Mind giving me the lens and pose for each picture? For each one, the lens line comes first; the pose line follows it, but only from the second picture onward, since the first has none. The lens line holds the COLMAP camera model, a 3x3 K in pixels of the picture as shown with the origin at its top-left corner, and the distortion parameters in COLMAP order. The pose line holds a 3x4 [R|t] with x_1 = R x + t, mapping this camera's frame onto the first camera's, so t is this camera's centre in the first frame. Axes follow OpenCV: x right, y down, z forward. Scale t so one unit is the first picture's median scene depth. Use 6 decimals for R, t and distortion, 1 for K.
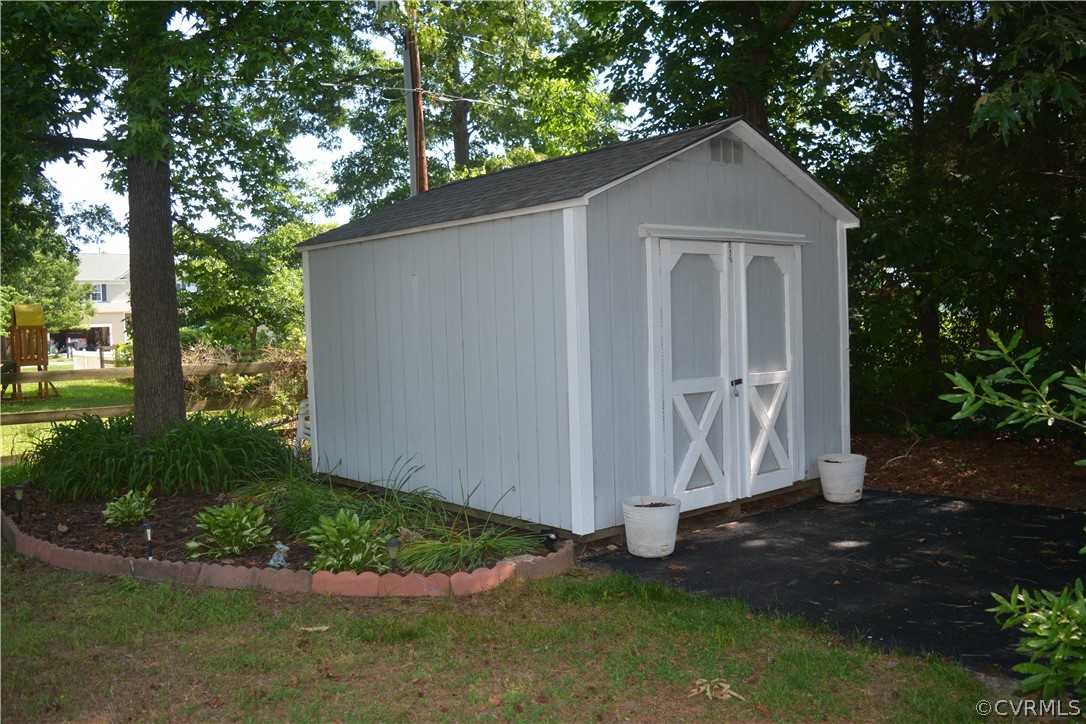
lens RADIAL K [[963.2, 0, 543.0], [0, 963.2, 362.0], [0, 0, 1]] dist [-0.047611, 0.000201]
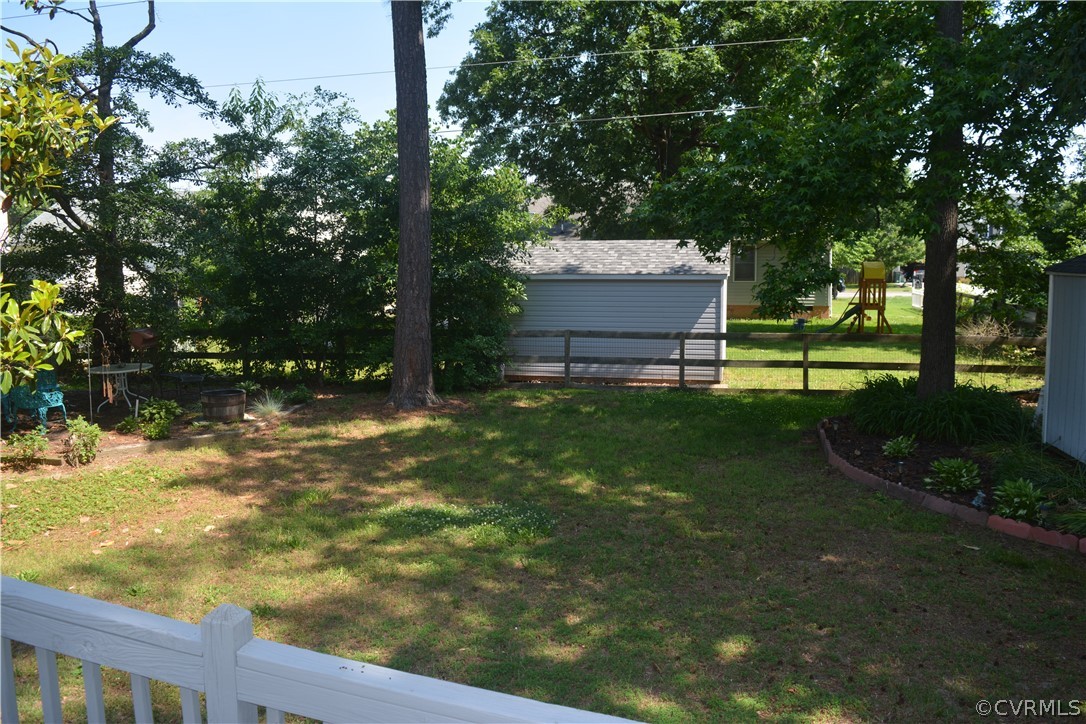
lens RADIAL K [[859.1, 0, 543.0], [0, 859.1, 362.0], [0, 0, 1]] dist [-0.083620, 0.010049]
pose [[0.638647, 0.113307, -0.761112, 0.233781], [-0.047162, 0.993004, 0.108256, -0.108718], [0.768053, -0.033242, 0.639523, -0.328437]]
